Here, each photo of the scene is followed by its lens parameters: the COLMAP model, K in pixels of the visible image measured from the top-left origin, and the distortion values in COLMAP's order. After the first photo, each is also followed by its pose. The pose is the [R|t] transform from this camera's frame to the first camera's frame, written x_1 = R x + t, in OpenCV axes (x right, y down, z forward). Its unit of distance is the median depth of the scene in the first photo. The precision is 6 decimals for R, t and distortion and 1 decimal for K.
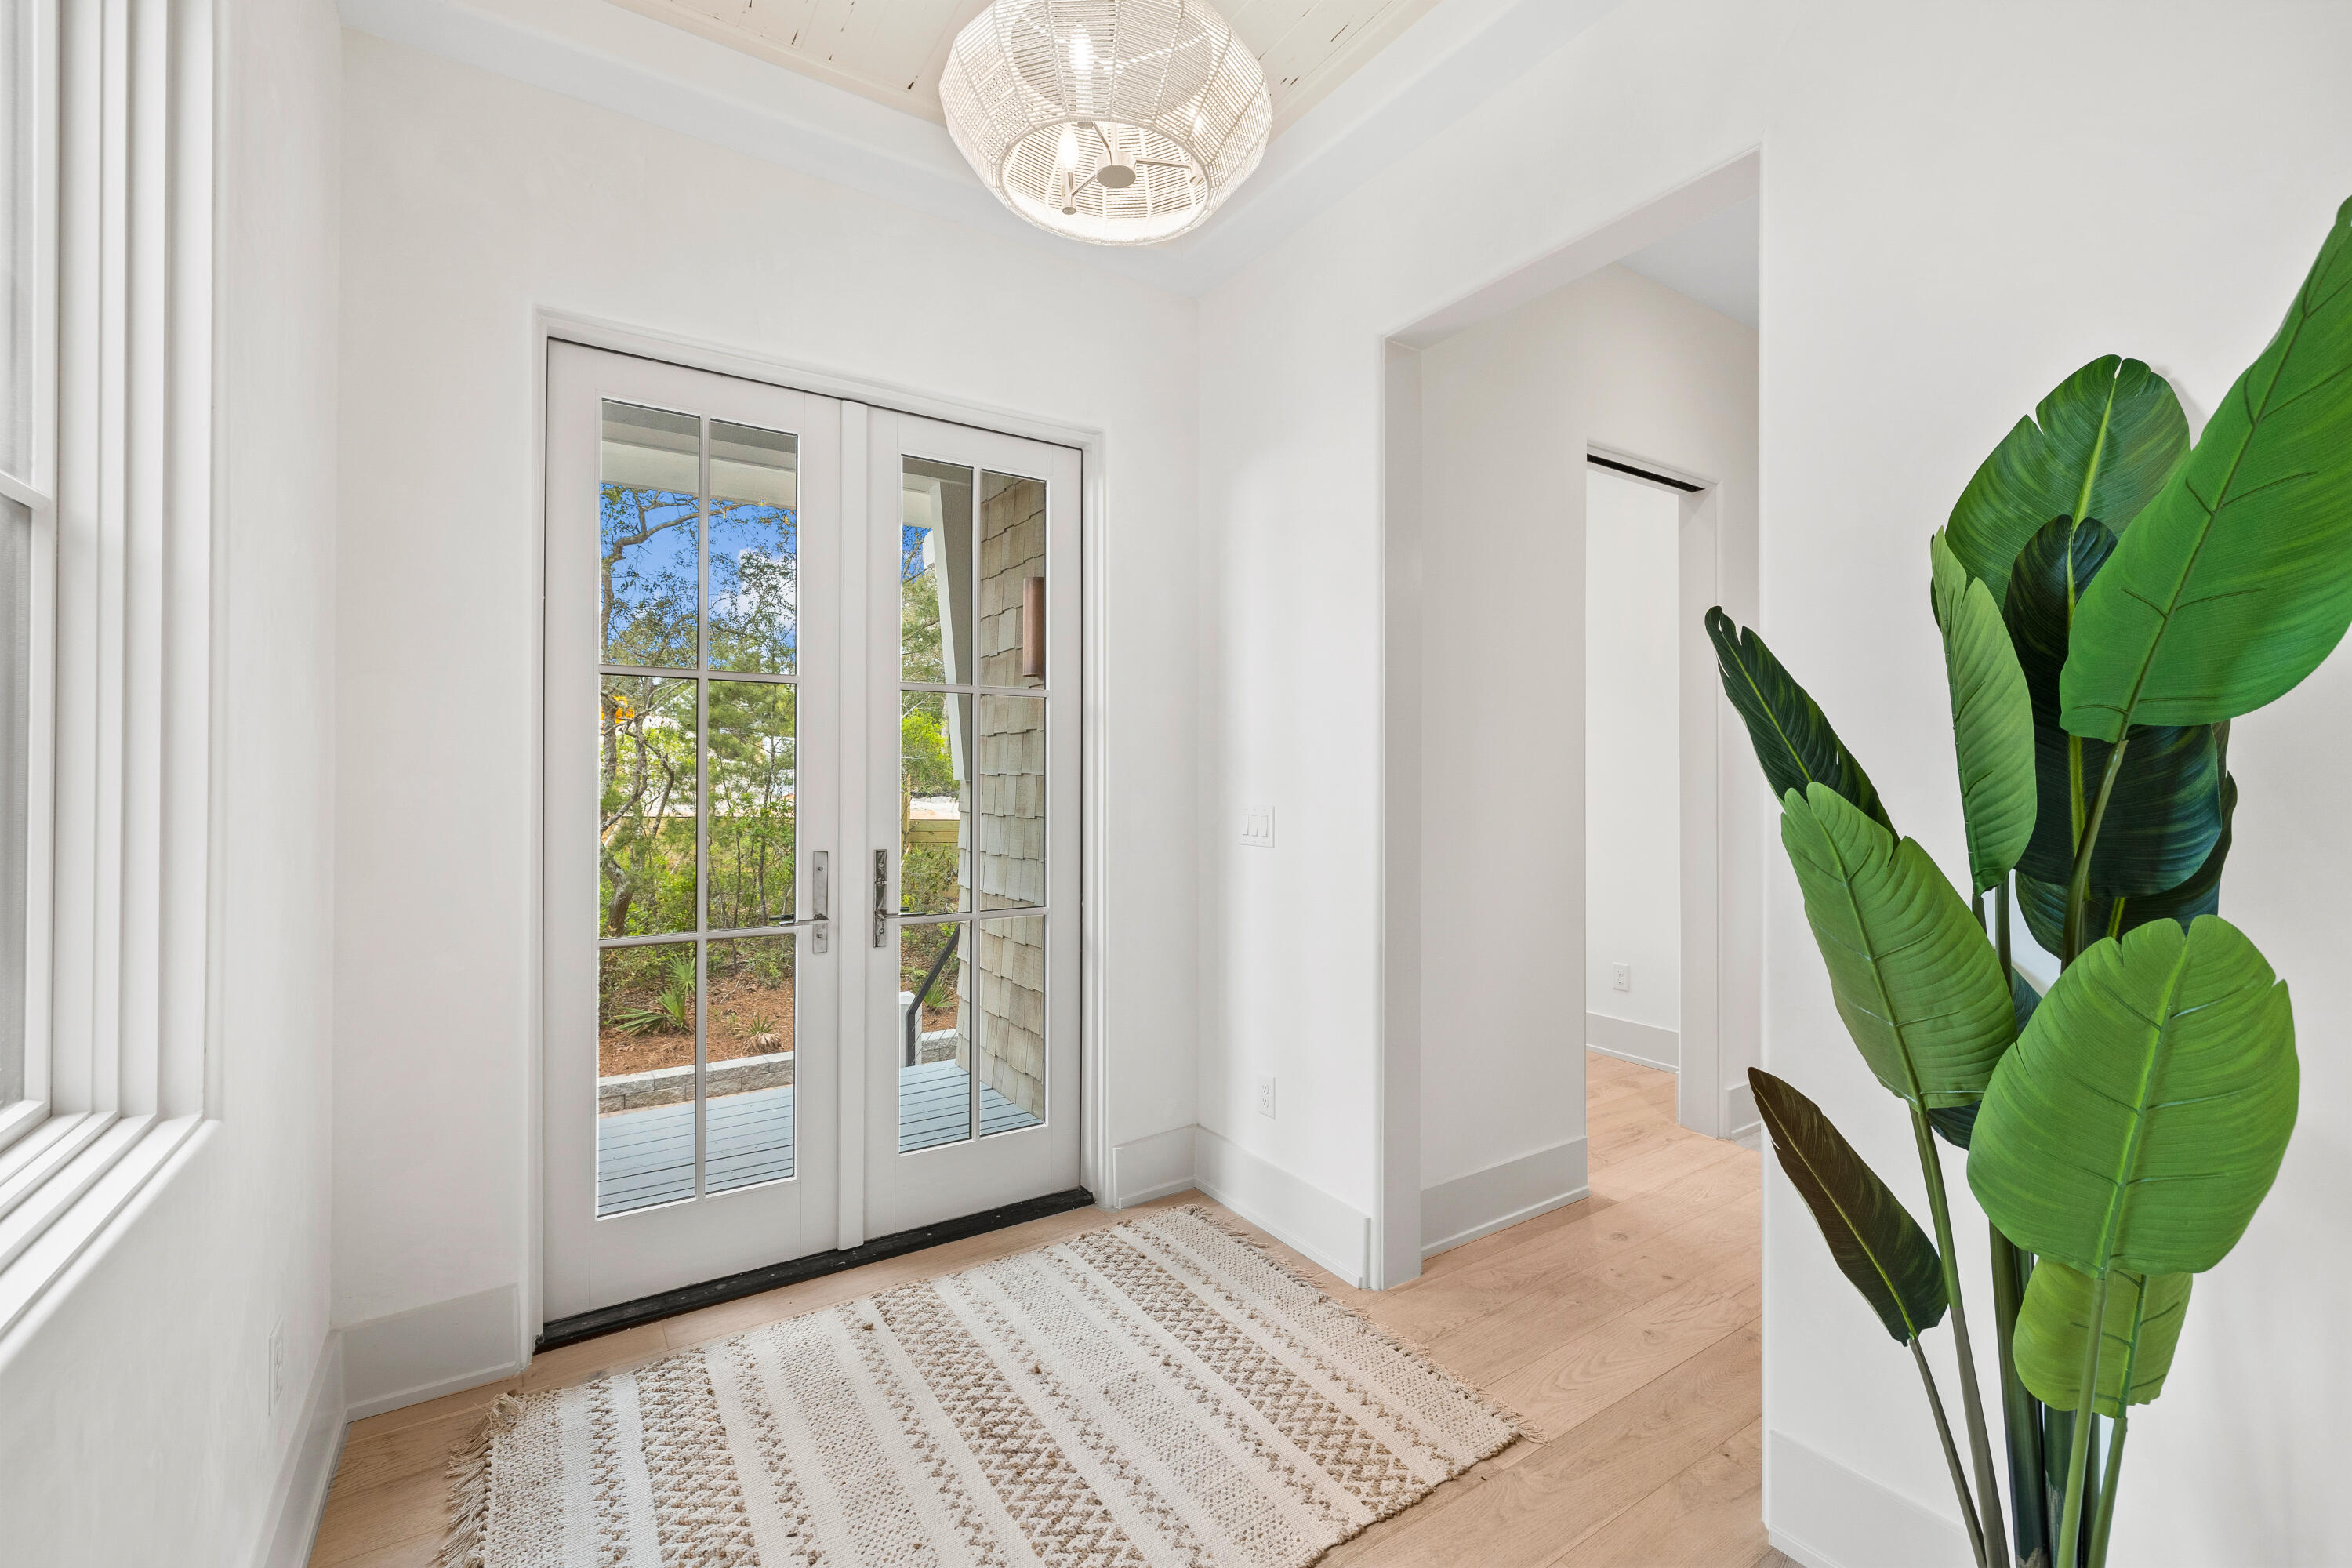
lens RADIAL K [[984.7, 0, 1176.2], [0, 984.7, 777.2], [0, 0, 1]] dist [0.003101, 0.000096]
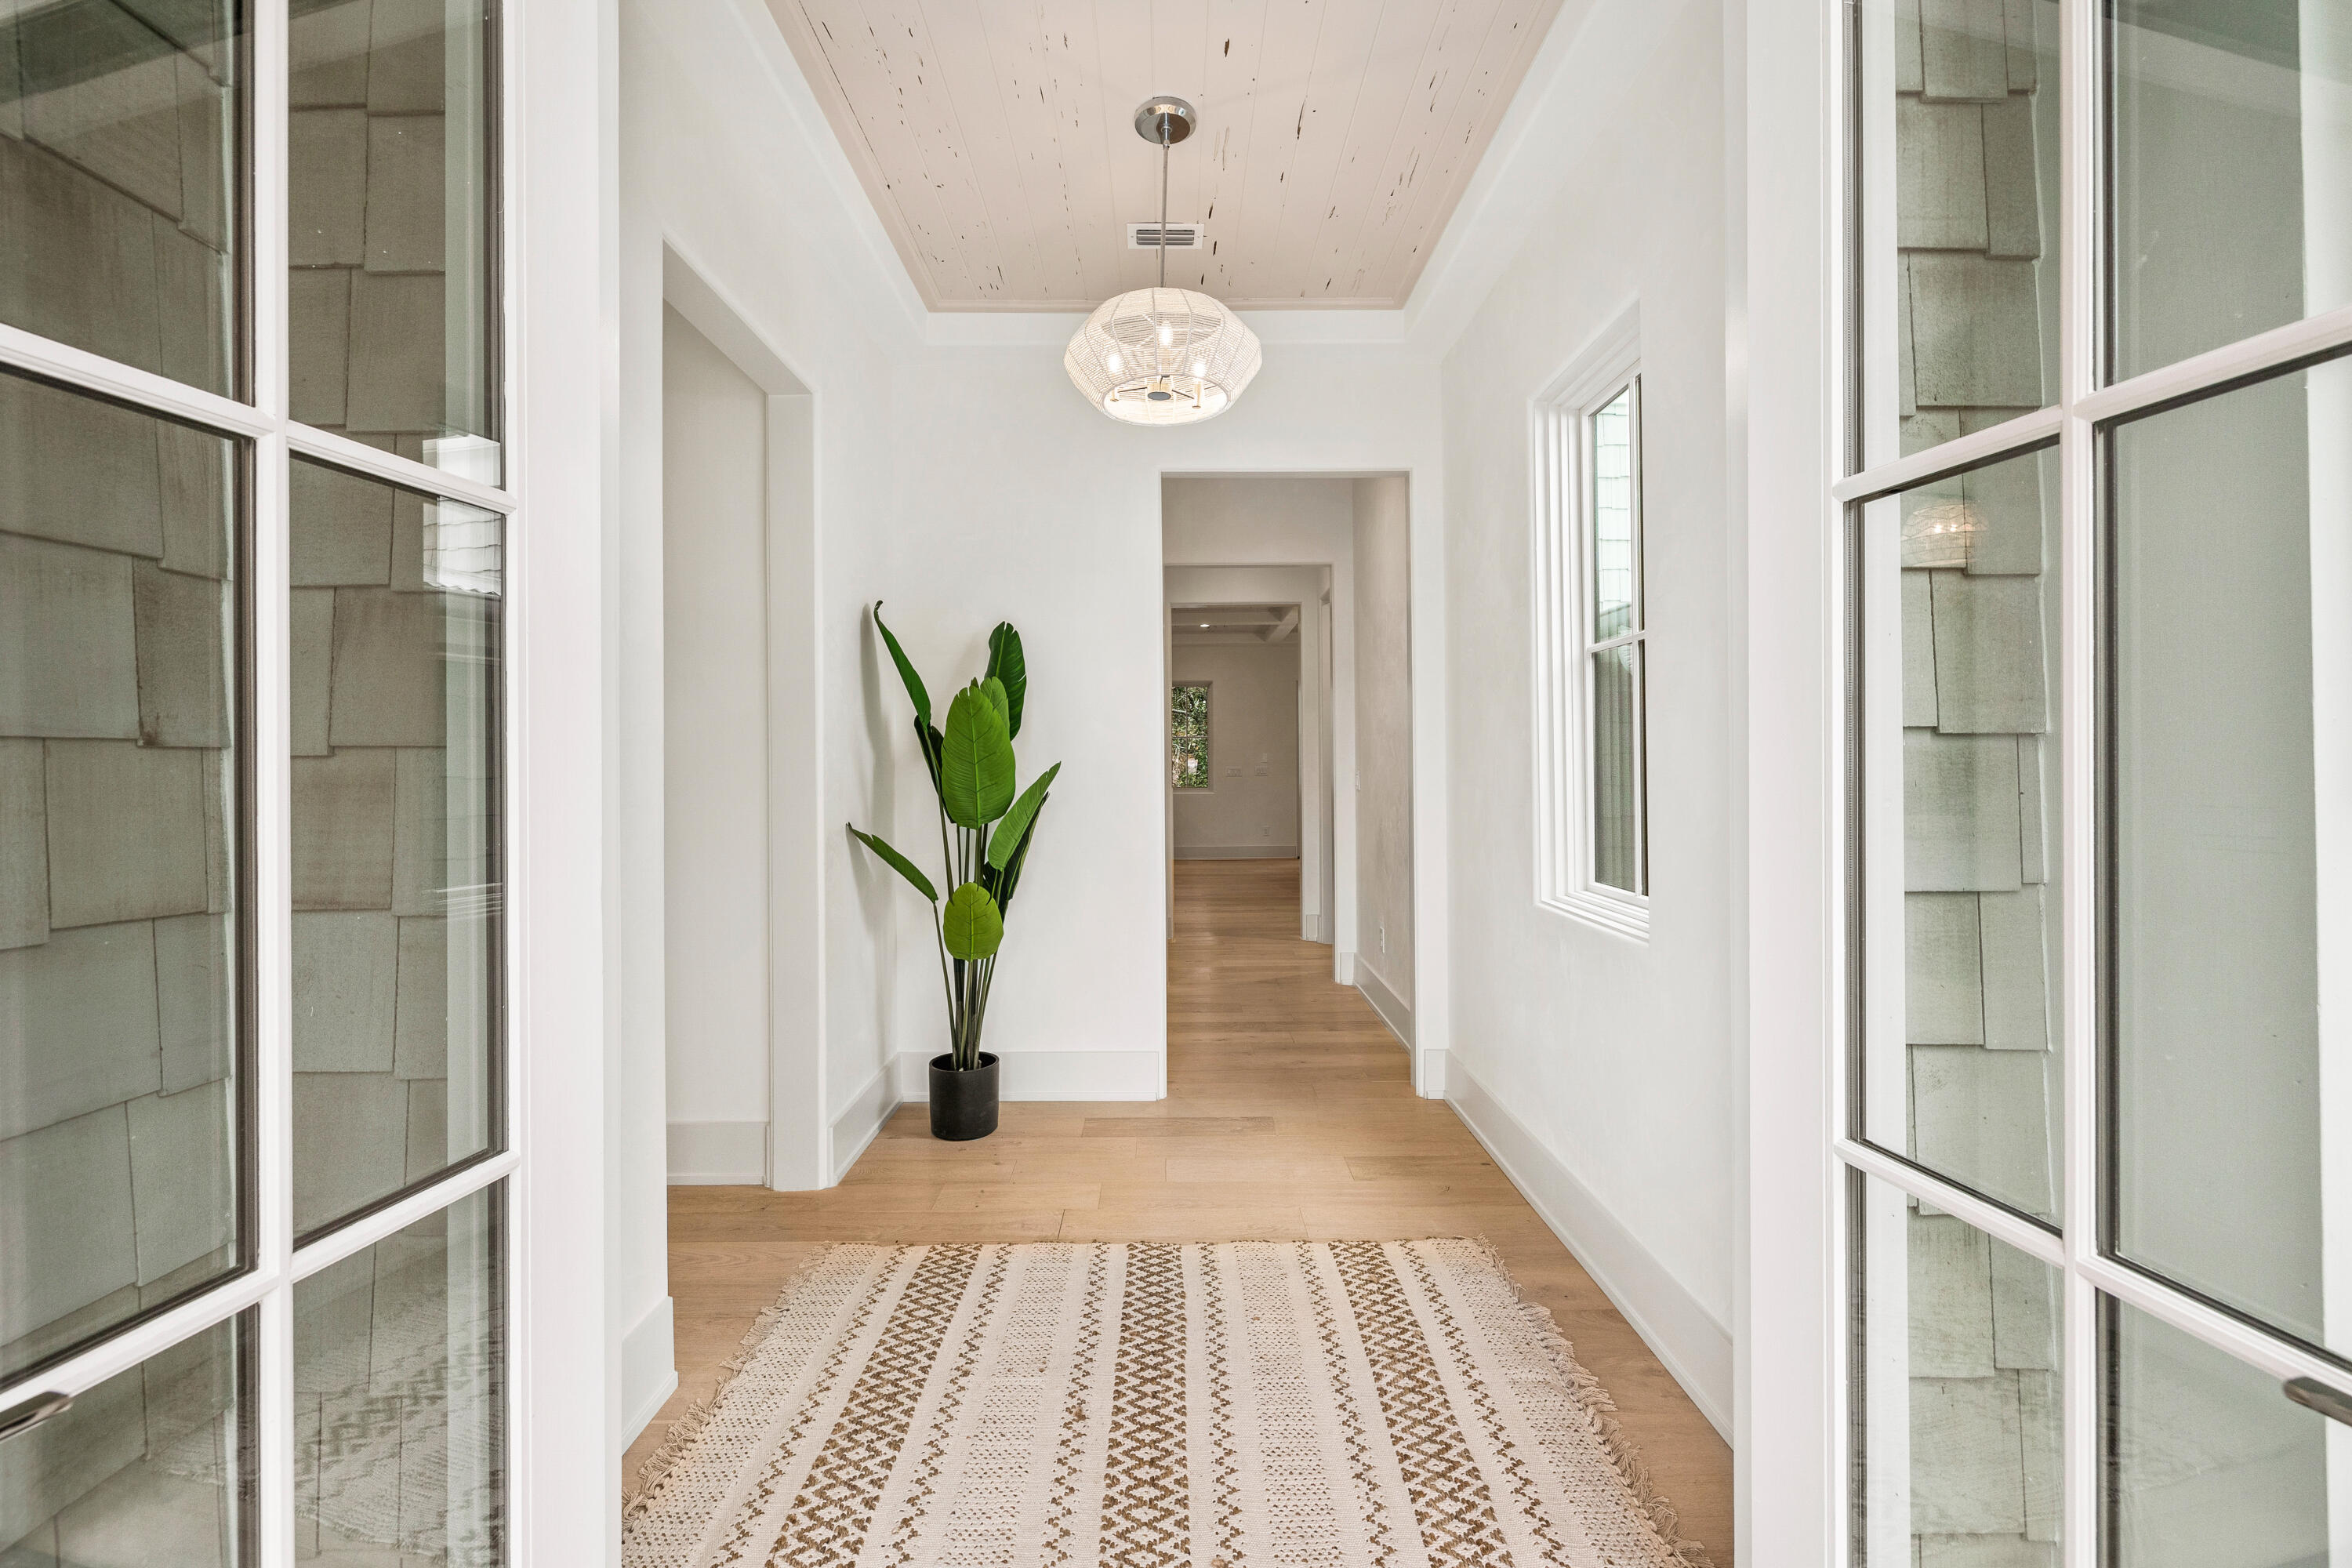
lens RADIAL K [[984.7, 0, 1174.2], [0, 984.7, 766.7], [0, 0, 1]] dist [0.003101, 0.000096]
pose [[-0.835961, 0.002122, 0.548785, -0.757057], [0.001691, 0.999998, -0.001291, 0.012126], [-0.548787, -0.000151, -0.835963, 1.816939]]
